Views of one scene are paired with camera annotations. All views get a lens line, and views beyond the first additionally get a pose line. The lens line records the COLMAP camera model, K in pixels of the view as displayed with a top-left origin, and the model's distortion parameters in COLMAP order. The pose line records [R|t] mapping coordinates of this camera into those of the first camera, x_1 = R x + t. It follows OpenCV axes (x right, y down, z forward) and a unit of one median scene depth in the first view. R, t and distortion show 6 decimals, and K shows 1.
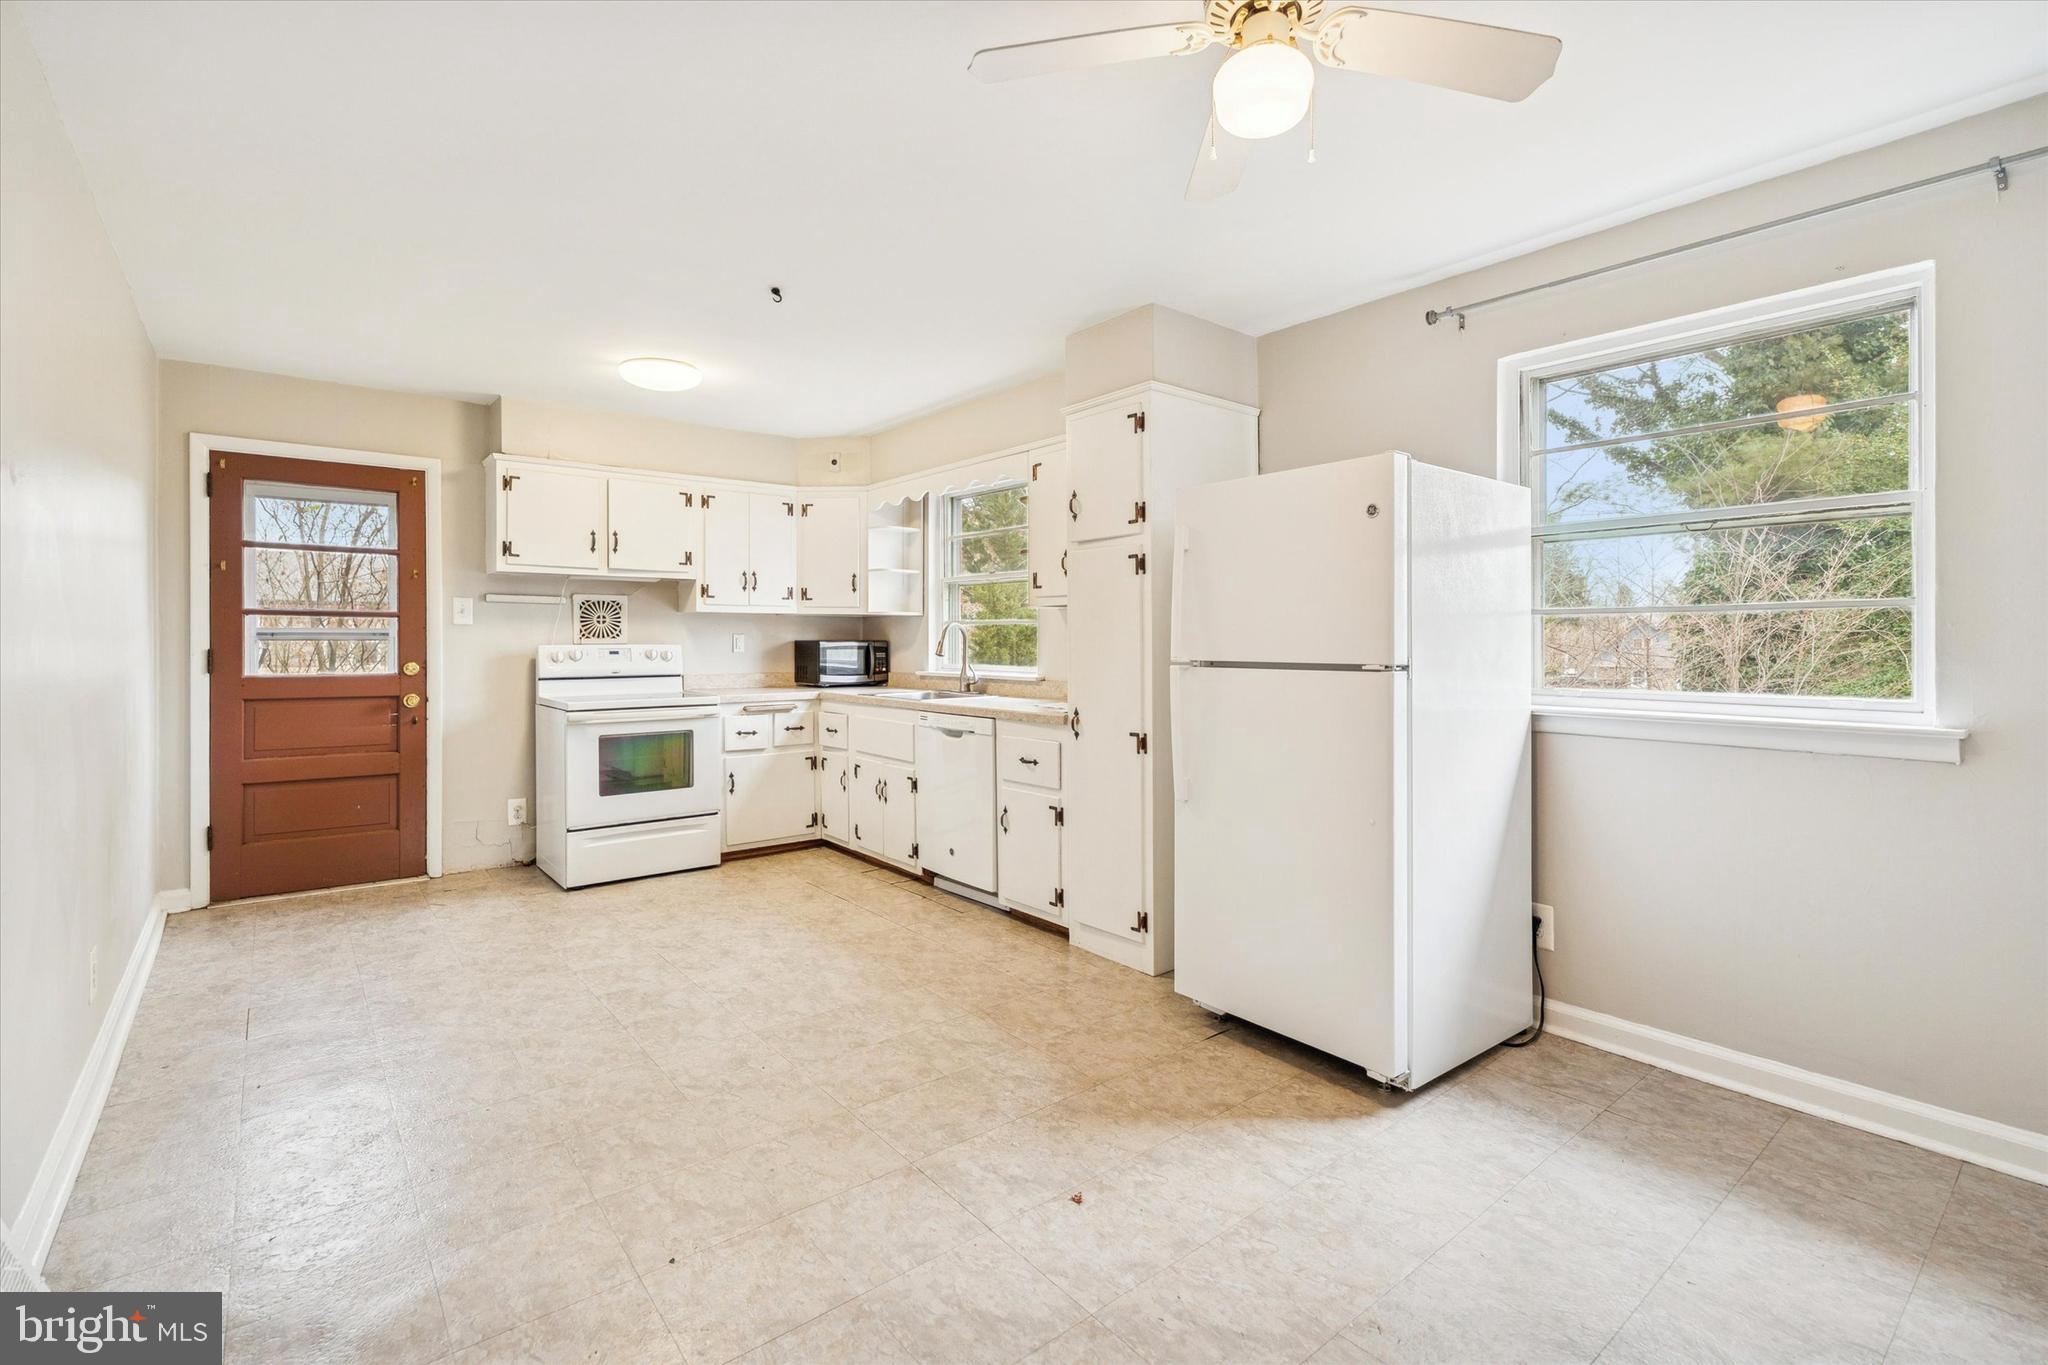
lens RADIAL K [[924.2, 0, 1011.6], [0, 924.2, 644.3], [0, 0, 1]] dist [-0.004623, -0.001488]
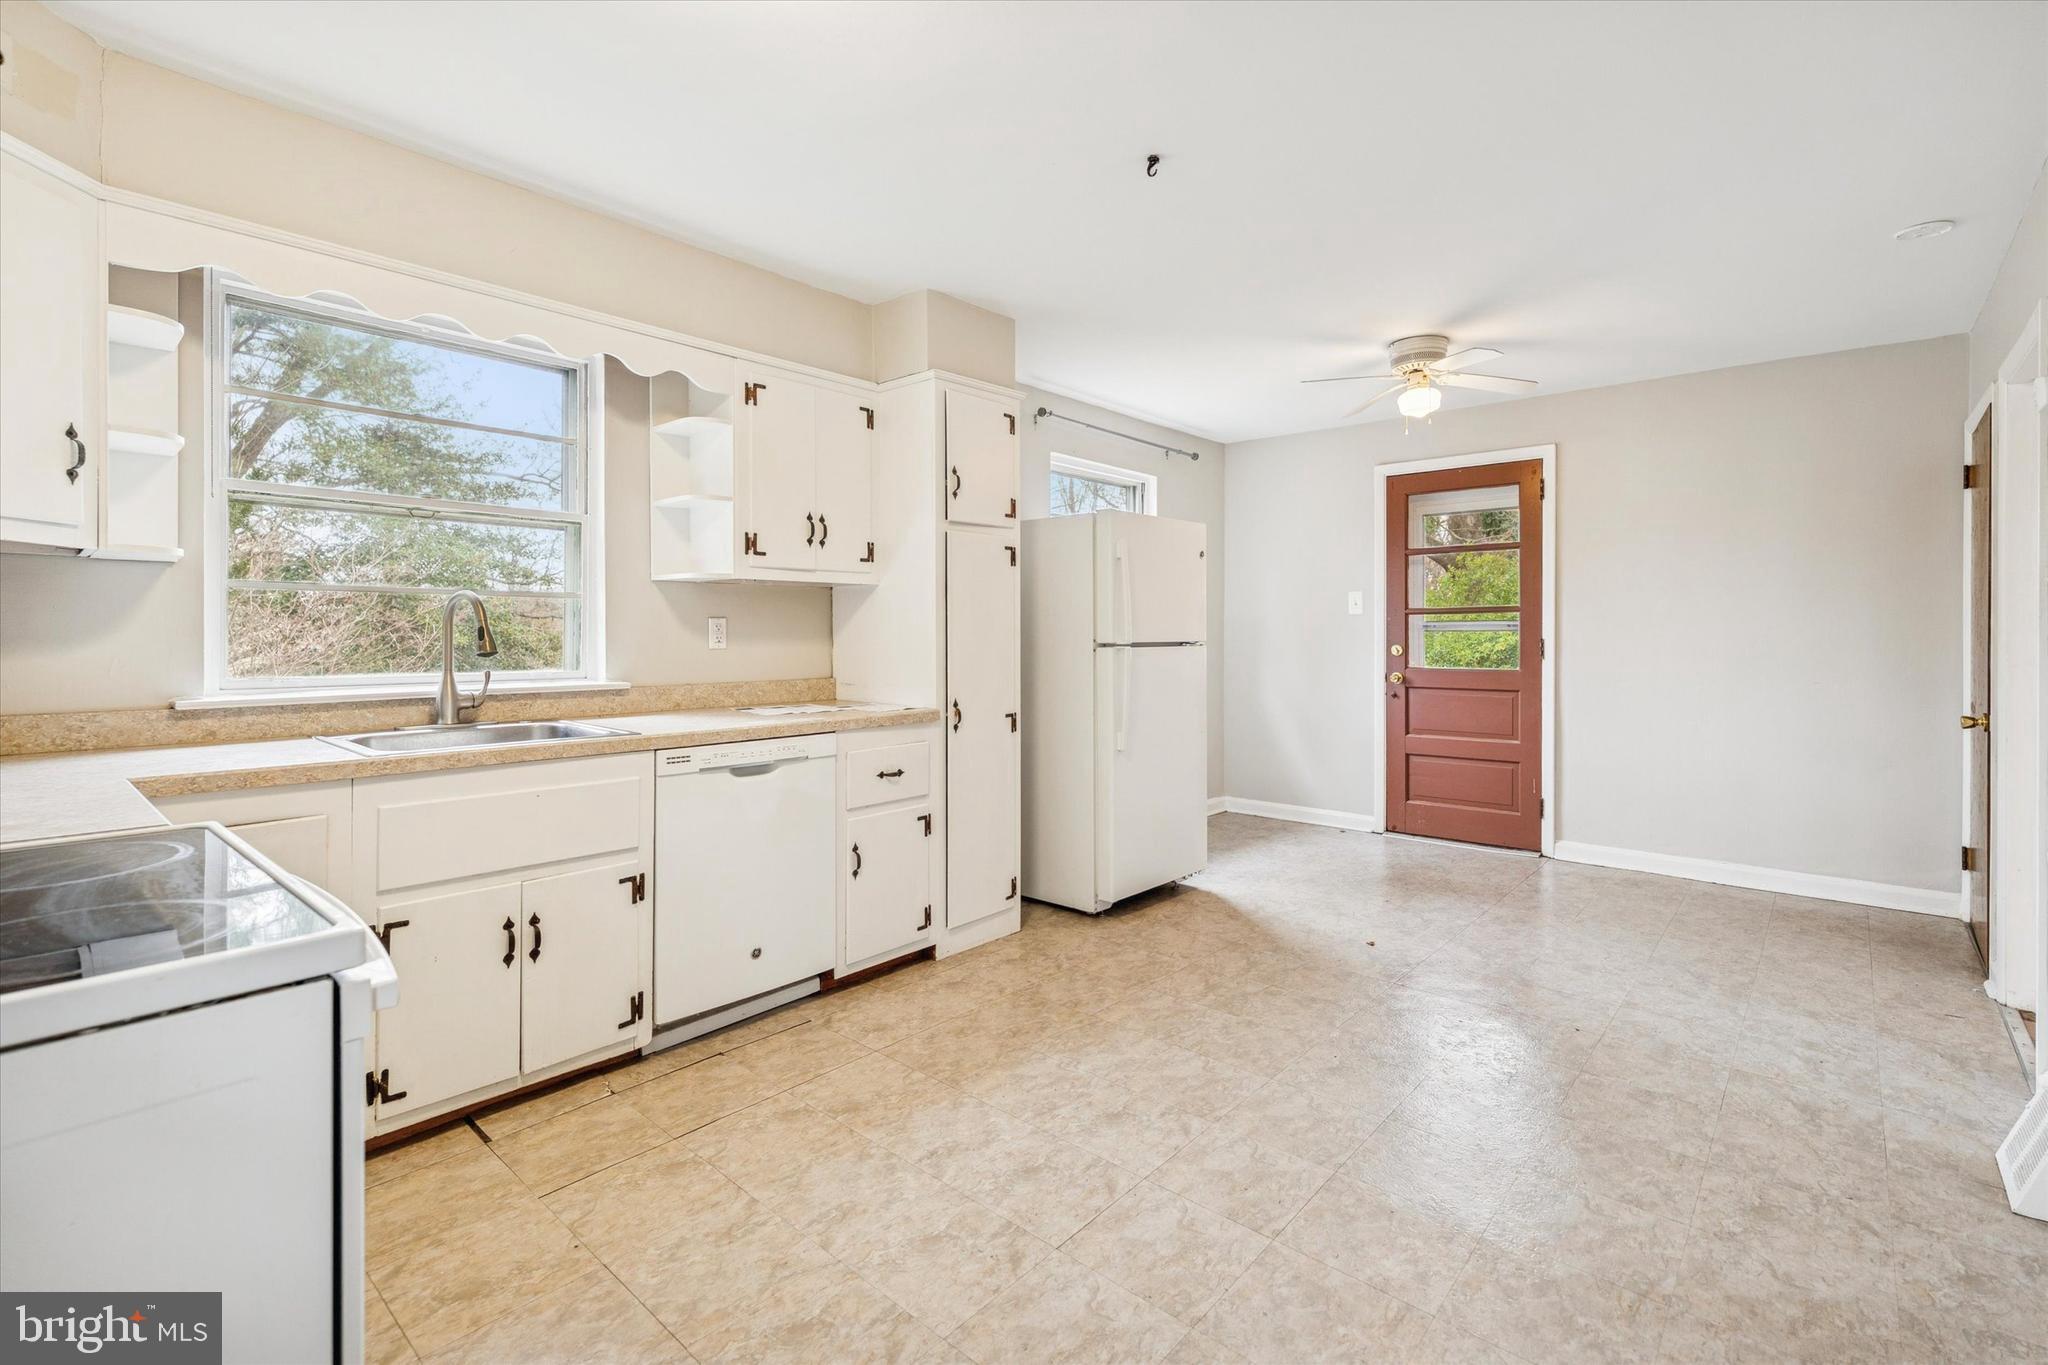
lens RADIAL K [[924.2, 0, 1033.9], [0, 924.2, 628.2], [0, 0, 1]] dist [-0.004623, -0.001488]
pose [[-0.180729, -0.001950, 0.983531, -0.953804], [-0.000155, 0.999998, 0.001954, -0.005285], [-0.983533, 0.000201, -0.180729, 1.202229]]
